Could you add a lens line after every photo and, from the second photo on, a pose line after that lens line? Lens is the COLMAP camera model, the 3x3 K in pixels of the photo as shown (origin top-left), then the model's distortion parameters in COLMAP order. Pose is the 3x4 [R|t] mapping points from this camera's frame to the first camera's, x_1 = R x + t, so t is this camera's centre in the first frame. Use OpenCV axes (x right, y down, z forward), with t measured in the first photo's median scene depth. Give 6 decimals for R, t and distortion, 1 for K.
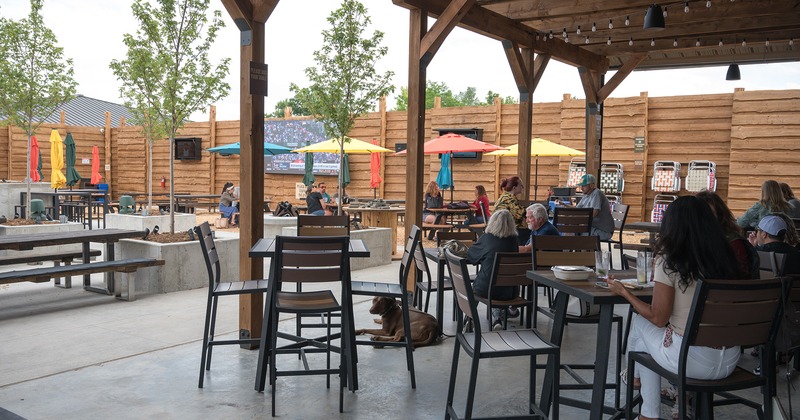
lens RADIAL K [[693.0, 0, 399.9], [0, 693.0, 211.2], [0, 0, 1]] dist [0.011190, -0.010444]
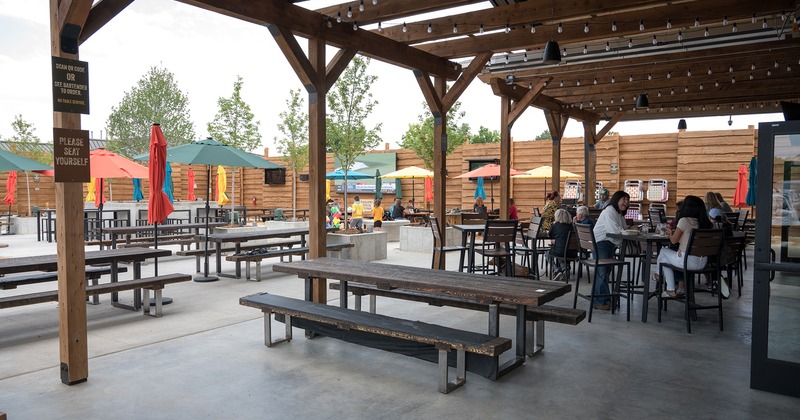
lens RADIAL K [[567.4, 0, 399.7], [0, 567.4, 210.8], [0, 0, 1]] dist [0.004401, -0.000467]
pose [[0.999873, -0.015484, 0.003858, -0.110127], [0.015563, 0.999655, -0.021166, 0.009869], [-0.003529, 0.021223, 0.999769, -0.184390]]
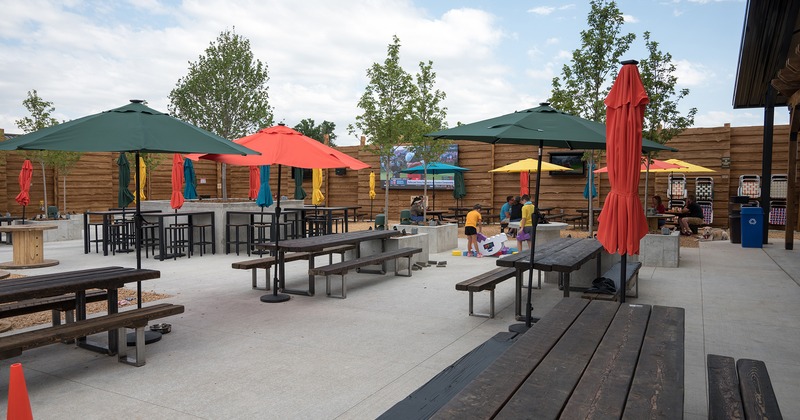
lens RADIAL K [[540.0, 0, 399.8], [0, 540.0, 210.3], [0, 0, 1]] dist [-0.001718, 0.003691]
pose [[0.992261, -0.020868, 0.122406, -0.417696], [0.022067, 0.999721, -0.008450, -0.010793], [-0.122196, 0.011085, 0.992444, 0.053769]]
